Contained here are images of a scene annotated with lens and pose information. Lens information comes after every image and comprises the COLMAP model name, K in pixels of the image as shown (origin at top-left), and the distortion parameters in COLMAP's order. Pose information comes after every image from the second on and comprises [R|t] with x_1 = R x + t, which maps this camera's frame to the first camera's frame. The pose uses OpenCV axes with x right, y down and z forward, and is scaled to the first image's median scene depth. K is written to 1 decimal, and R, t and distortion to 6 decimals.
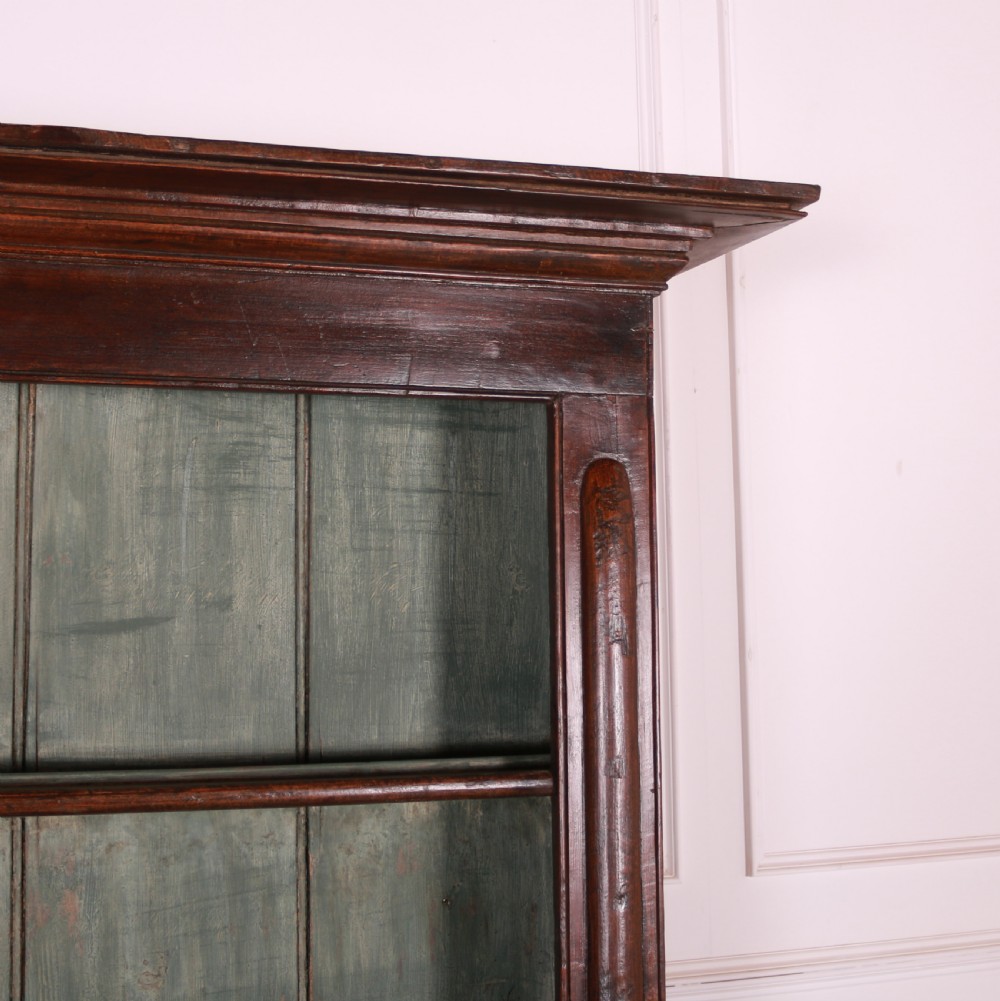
lens RADIAL K [[1684.6, 0, 479.7], [0, 1684.6, 408.2], [0, 0, 1]] dist [-0.151899, 0.182311]
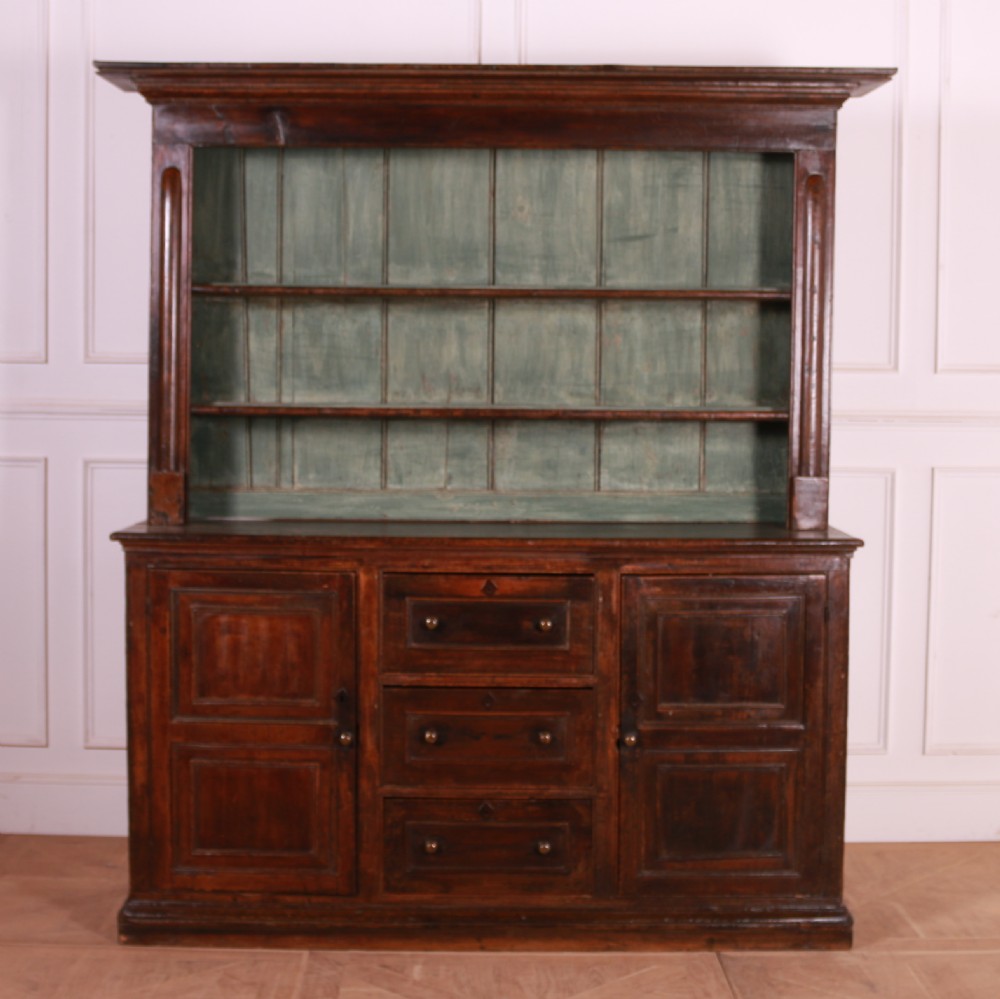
lens RADIAL K [[1682.9, 0, 500.0], [0, 1682.9, 499.5], [0, 0, 1]] dist [-0.151899, 0.182311]
pose [[0.949261, 0.047120, -0.310939, 0.431011], [0.025892, 0.973645, 0.226594, -0.075608], [0.313421, -0.223148, 0.923023, -1.633909]]
